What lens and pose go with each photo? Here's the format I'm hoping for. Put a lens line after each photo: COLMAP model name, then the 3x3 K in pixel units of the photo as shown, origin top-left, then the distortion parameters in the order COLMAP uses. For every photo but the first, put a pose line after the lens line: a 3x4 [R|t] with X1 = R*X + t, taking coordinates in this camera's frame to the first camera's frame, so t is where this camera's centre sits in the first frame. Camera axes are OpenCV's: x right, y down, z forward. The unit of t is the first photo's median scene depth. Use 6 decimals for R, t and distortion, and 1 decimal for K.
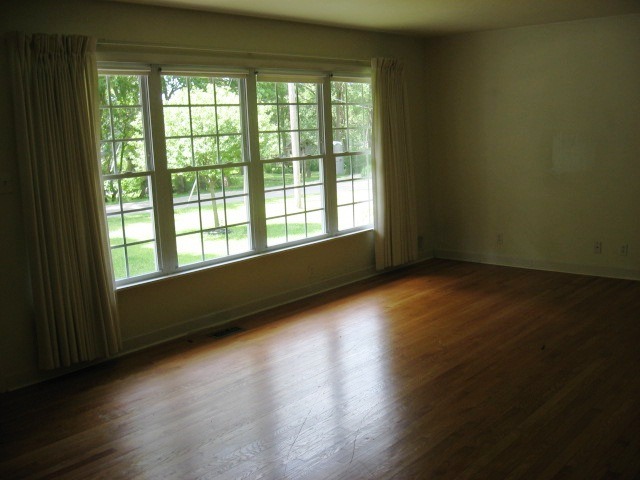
lens RADIAL K [[664.8, 0, 319.2], [0, 664.8, 239.5], [0, 0, 1]] dist [-0.109957, 0.000000]
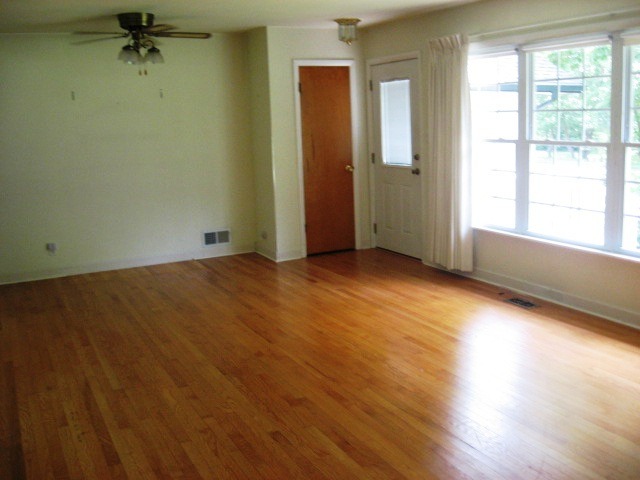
lens RADIAL K [[664.8, 0, 319.4], [0, 664.8, 240.6], [0, 0, 1]] dist [-0.109957, 0.000000]
pose [[-0.364123, 0.230304, -0.902427, 0.879951], [-0.101921, 0.953271, 0.284404, -0.212176], [0.925757, 0.195534, -0.323635, 1.025441]]
